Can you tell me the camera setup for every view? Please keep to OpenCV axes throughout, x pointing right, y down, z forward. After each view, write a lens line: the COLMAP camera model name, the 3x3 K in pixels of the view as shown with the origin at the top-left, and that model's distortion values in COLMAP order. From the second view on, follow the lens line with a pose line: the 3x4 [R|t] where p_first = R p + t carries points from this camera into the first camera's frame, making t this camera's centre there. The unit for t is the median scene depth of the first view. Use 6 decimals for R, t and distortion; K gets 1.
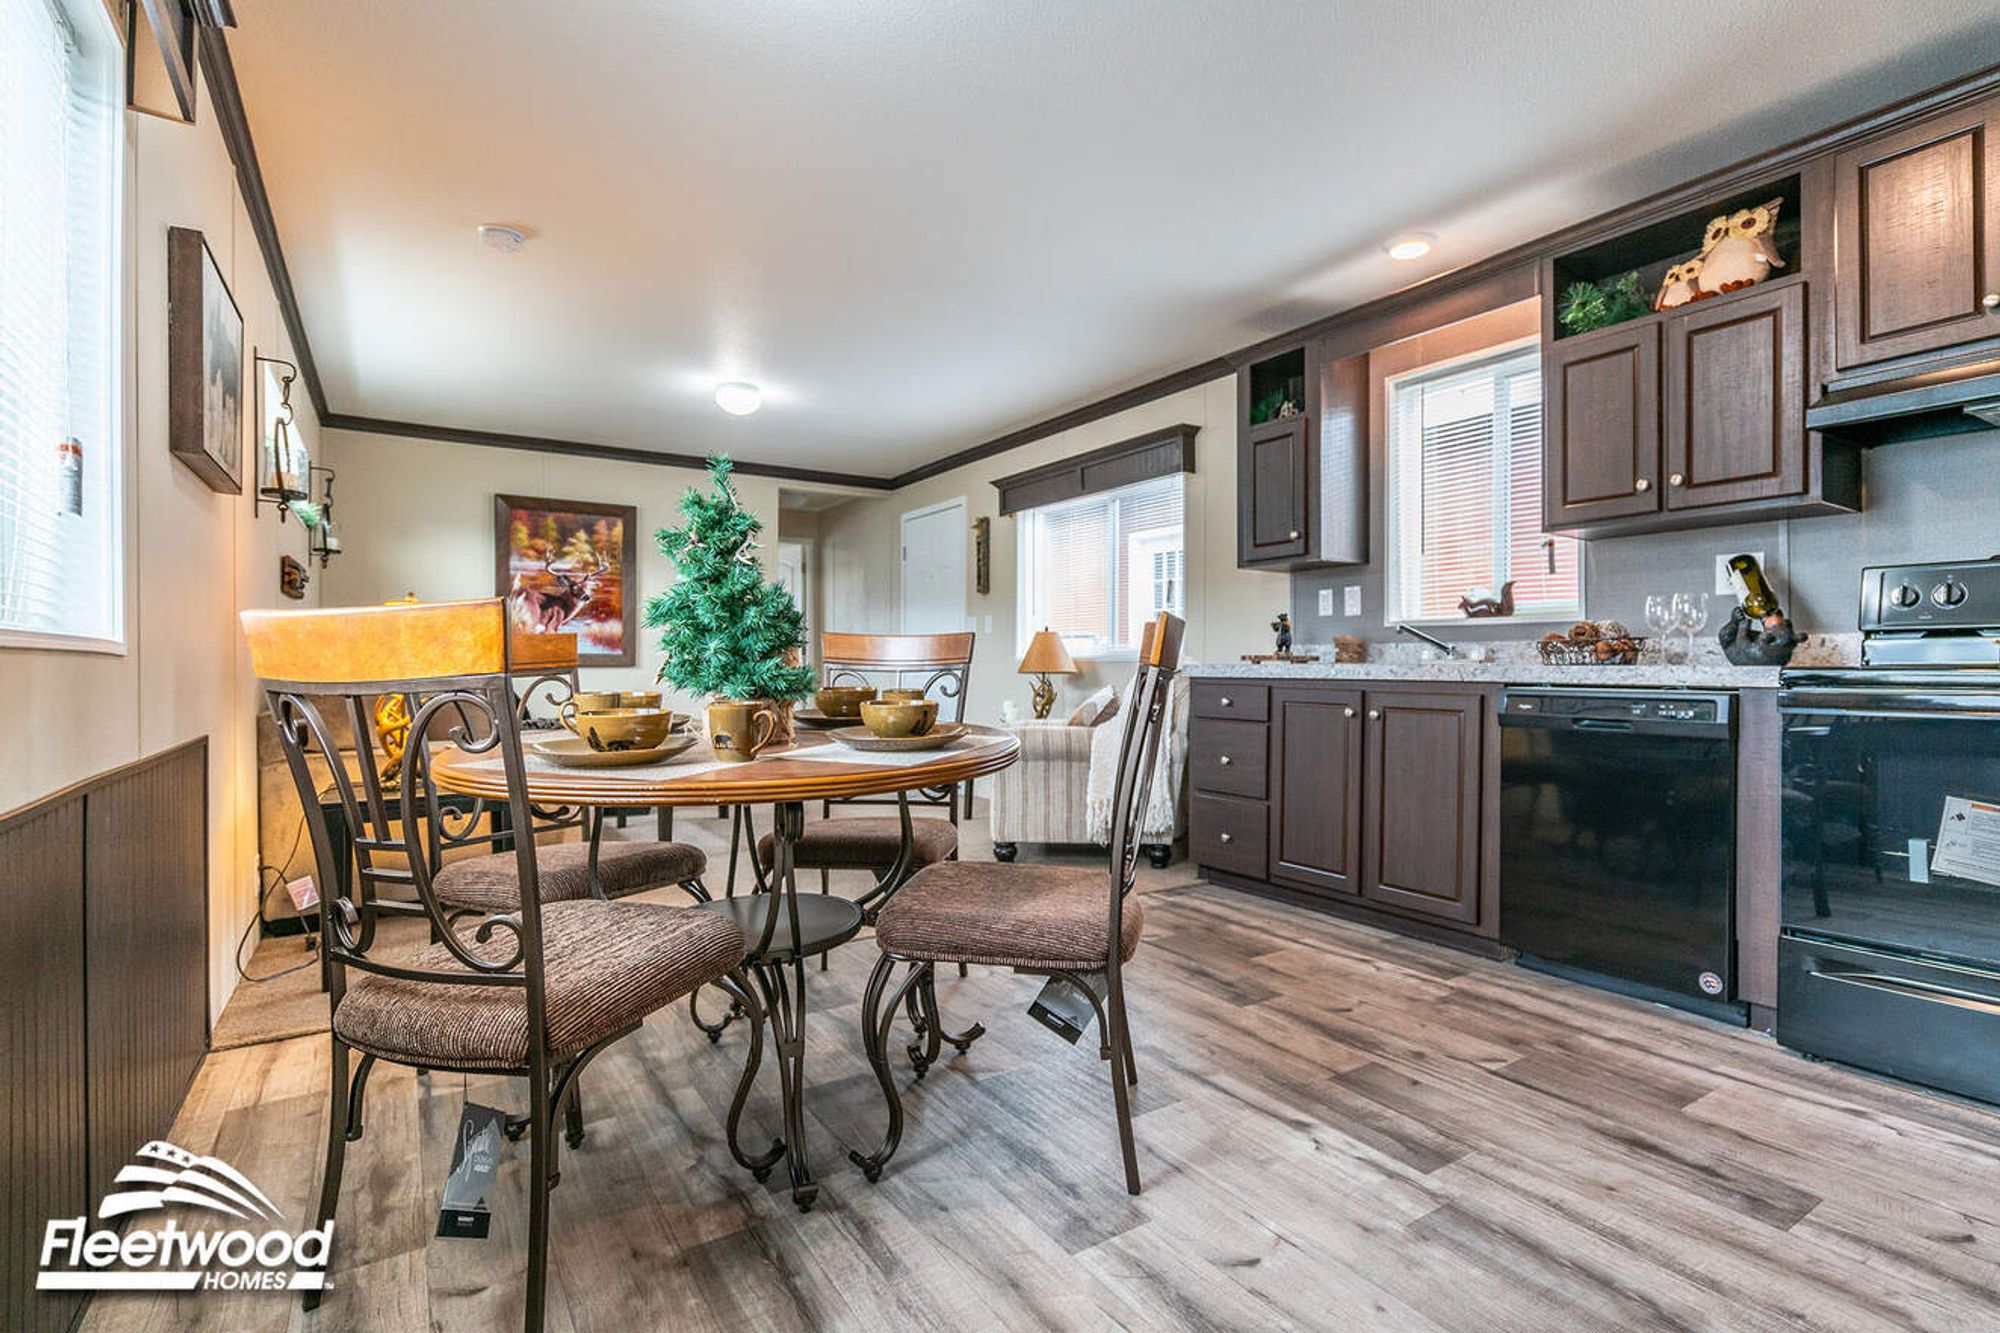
lens RADIAL K [[952.3, 0, 1042.7], [0, 952.3, 671.2], [0, 0, 1]] dist [0.000656, 0.001477]
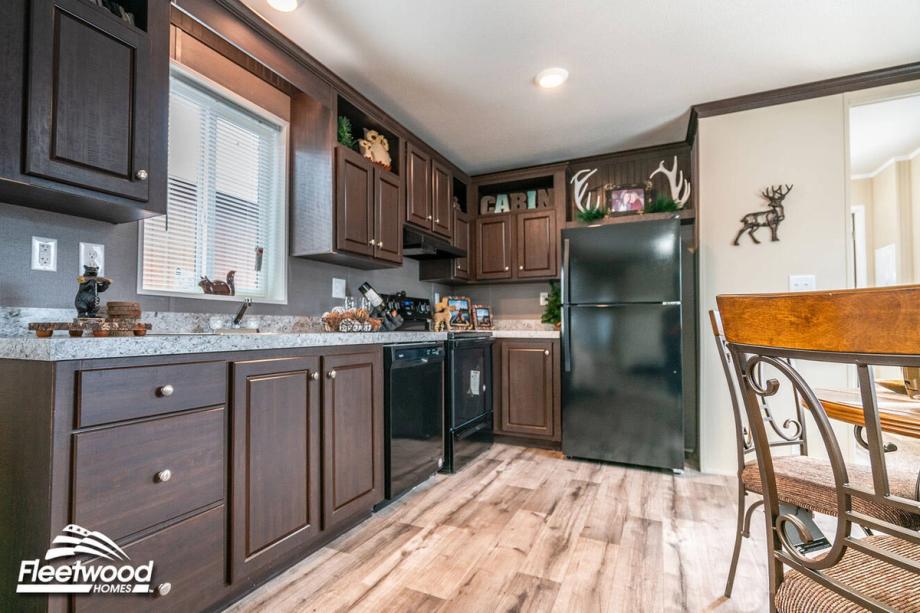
lens RADIAL K [[450.5, 0, 431.9], [0, 450.5, 308.2], [0, 0, 1]] dist [-0.001002, 0.000363]
pose [[-0.478874, 0.031937, 0.877303, -0.283919], [0.002149, 0.999378, -0.035208, -0.023427], [-0.877881, -0.014975, -0.478644, 1.454196]]
